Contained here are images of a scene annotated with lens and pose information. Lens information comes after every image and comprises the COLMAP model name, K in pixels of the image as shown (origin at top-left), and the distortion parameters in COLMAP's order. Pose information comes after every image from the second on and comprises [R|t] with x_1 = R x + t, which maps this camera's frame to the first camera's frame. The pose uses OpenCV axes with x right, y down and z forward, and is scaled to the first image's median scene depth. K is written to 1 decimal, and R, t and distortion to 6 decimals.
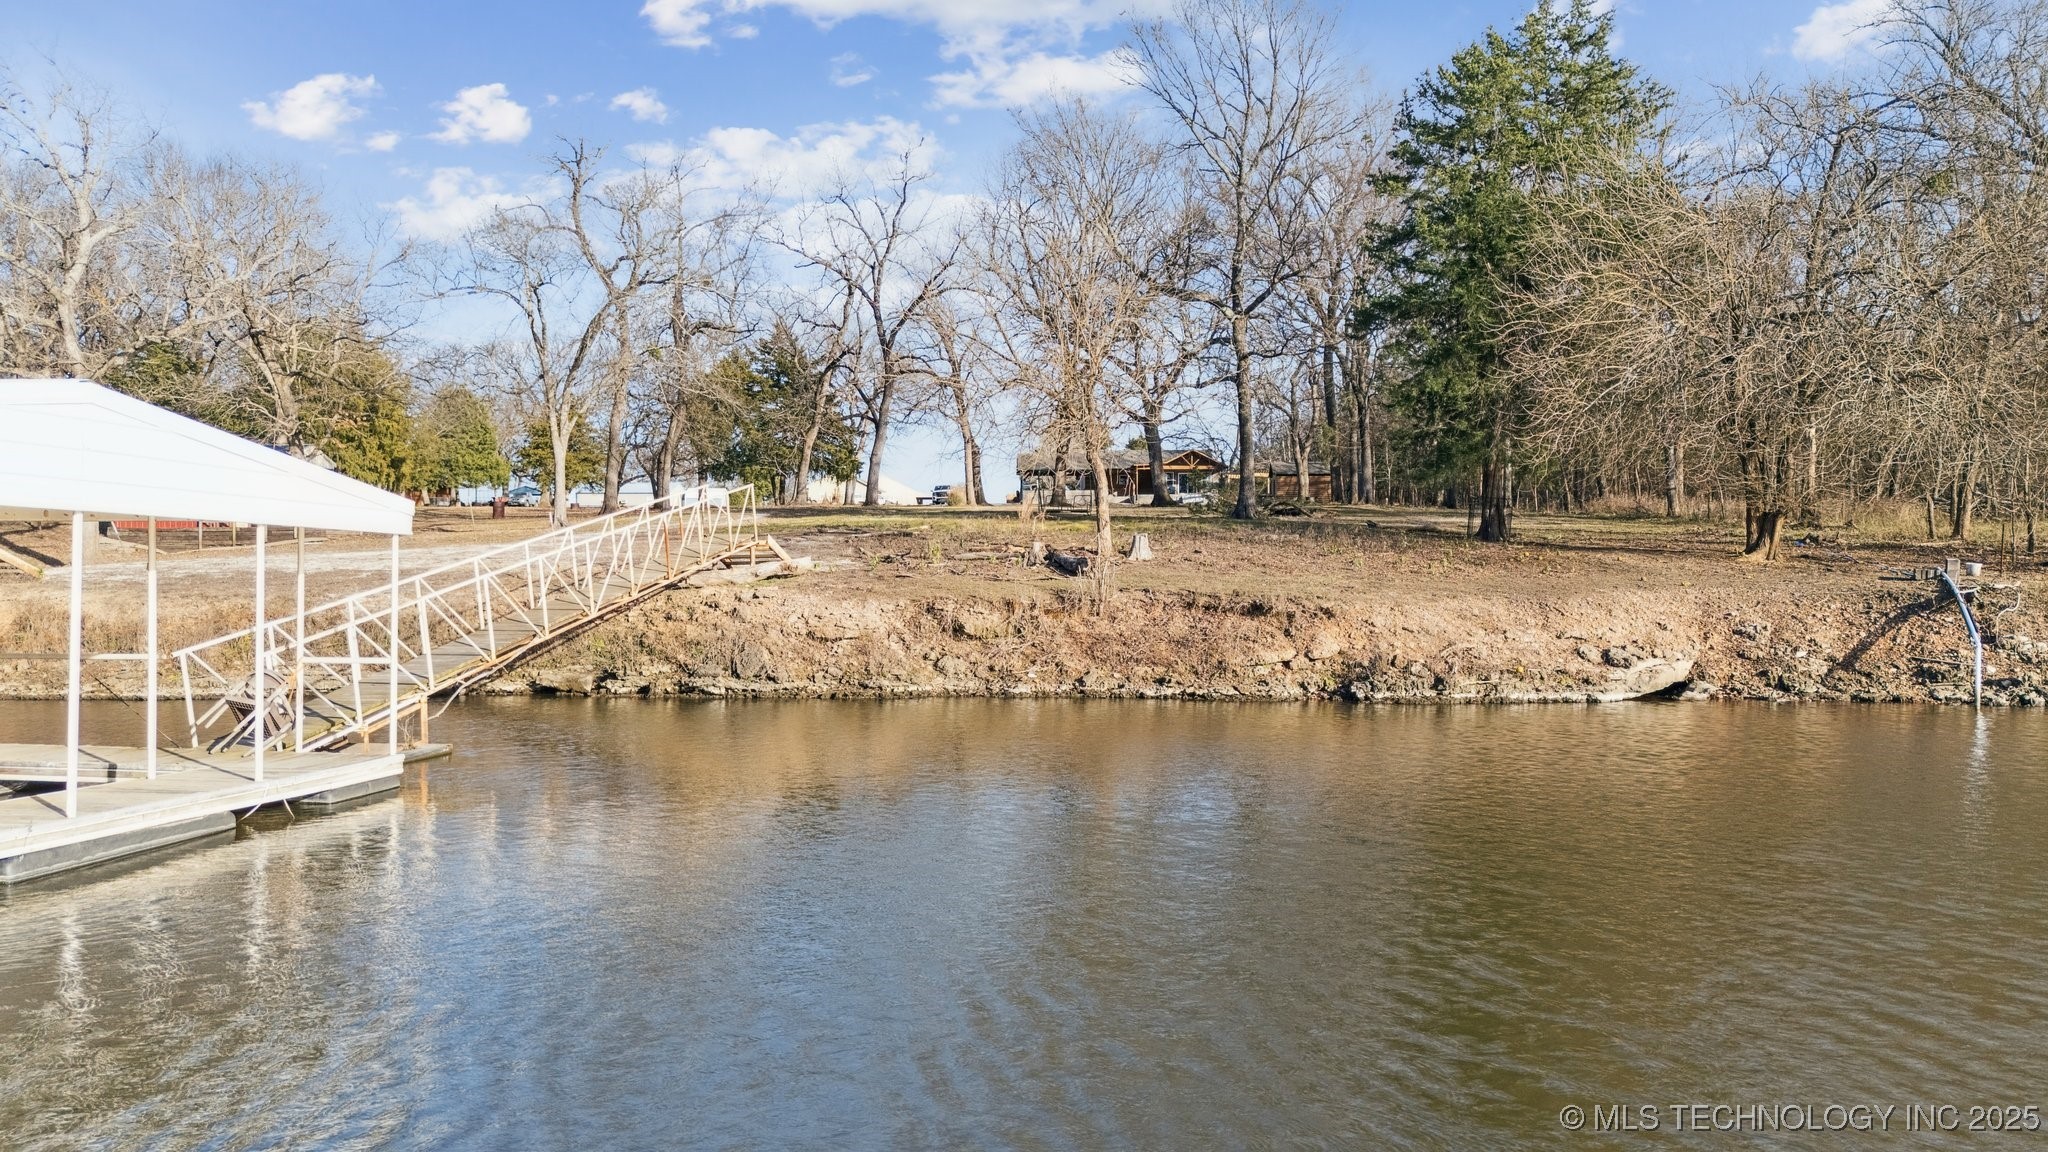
lens RADIAL K [[1473.1, 0, 1024.0], [0, 1473.1, 576.0], [0, 0, 1]] dist [0.076630, -0.082331]
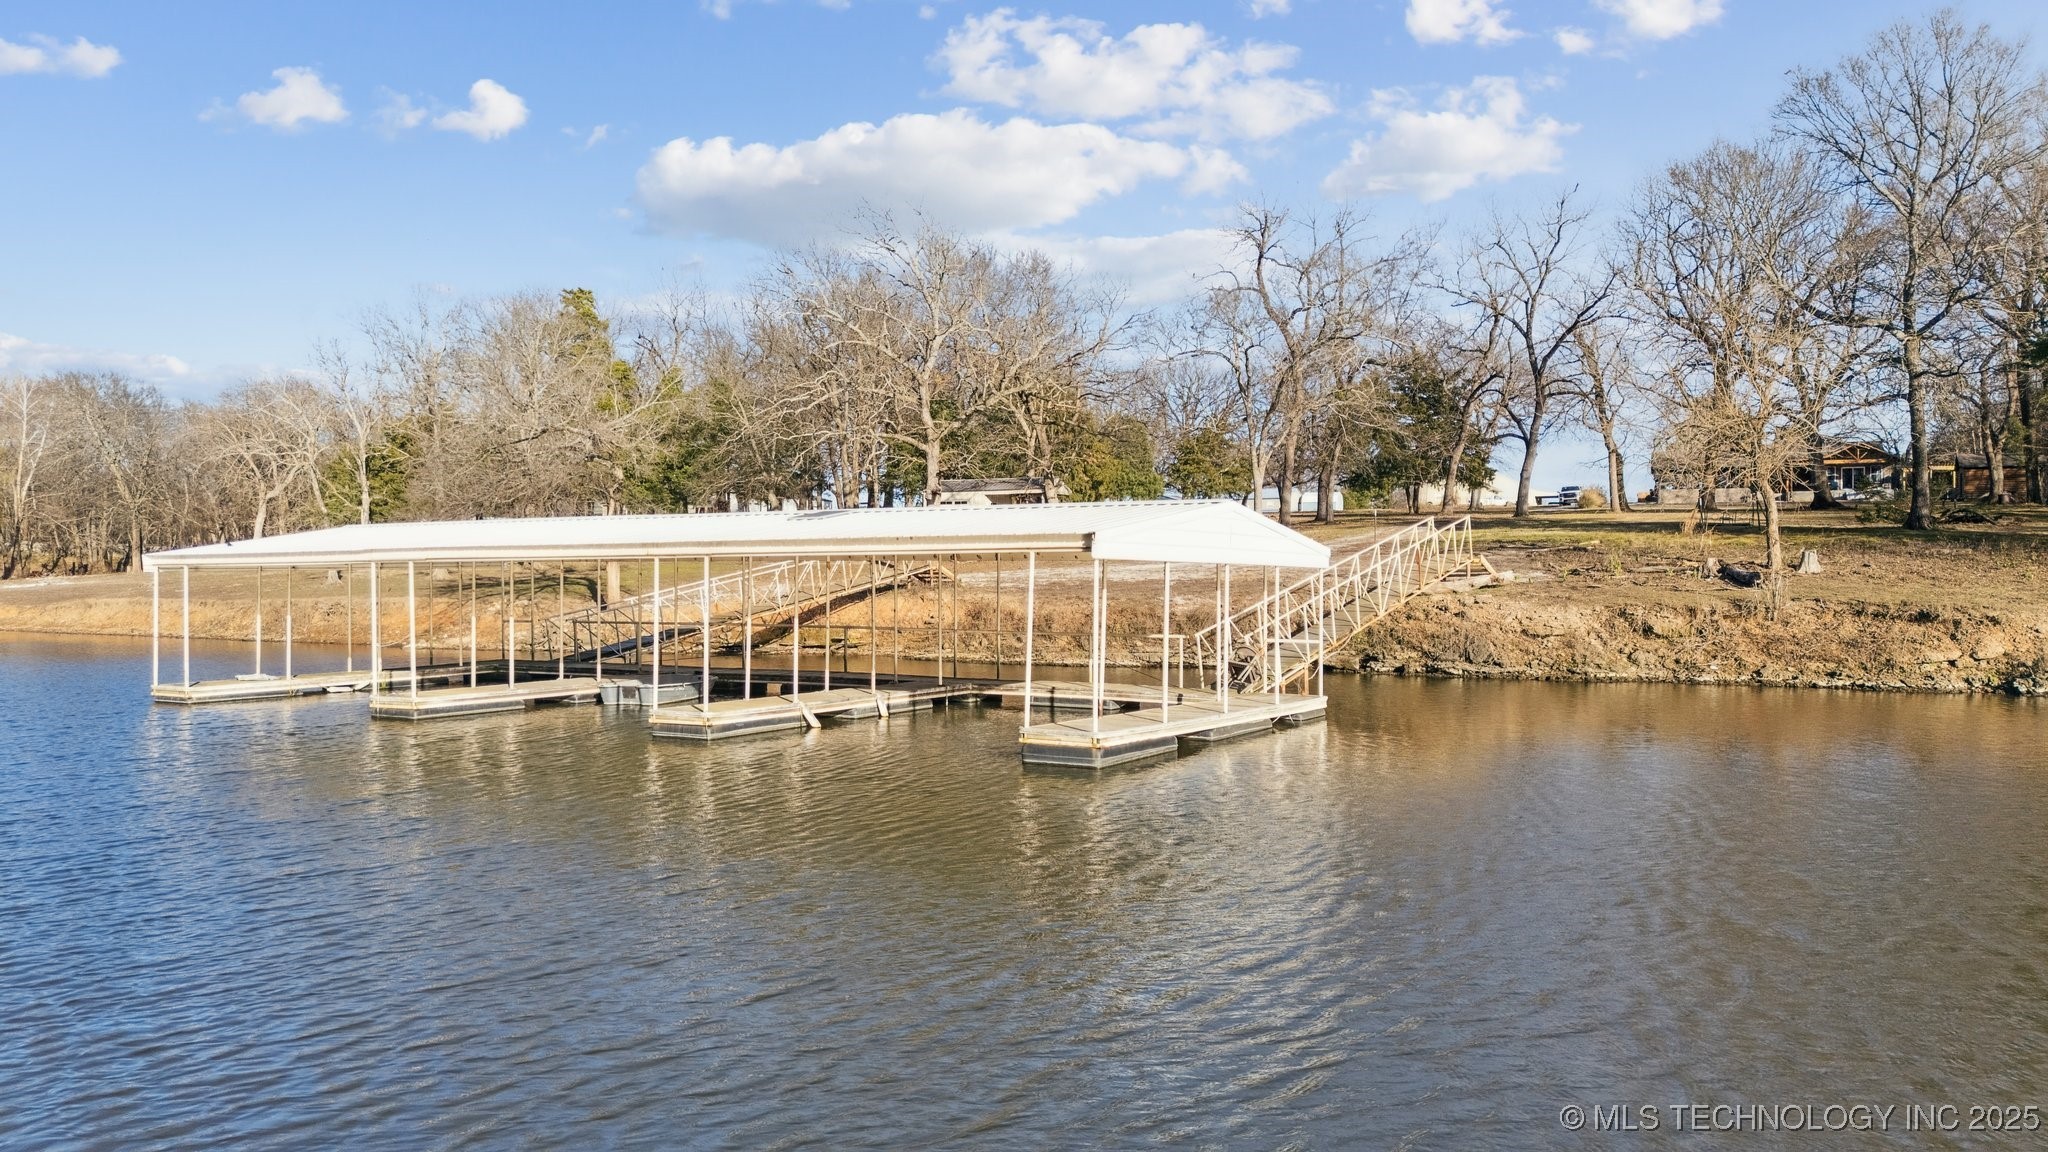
lens RADIAL K [[1473.1, 0, 1024.0], [0, 1473.1, 576.0], [0, 0, 1]] dist [0.076630, -0.082331]
pose [[0.923183, 0.000850, -0.384360, -0.046103], [-0.000212, 0.999999, 0.001703, -0.011766], [0.384361, -0.001491, 0.923182, -0.378224]]
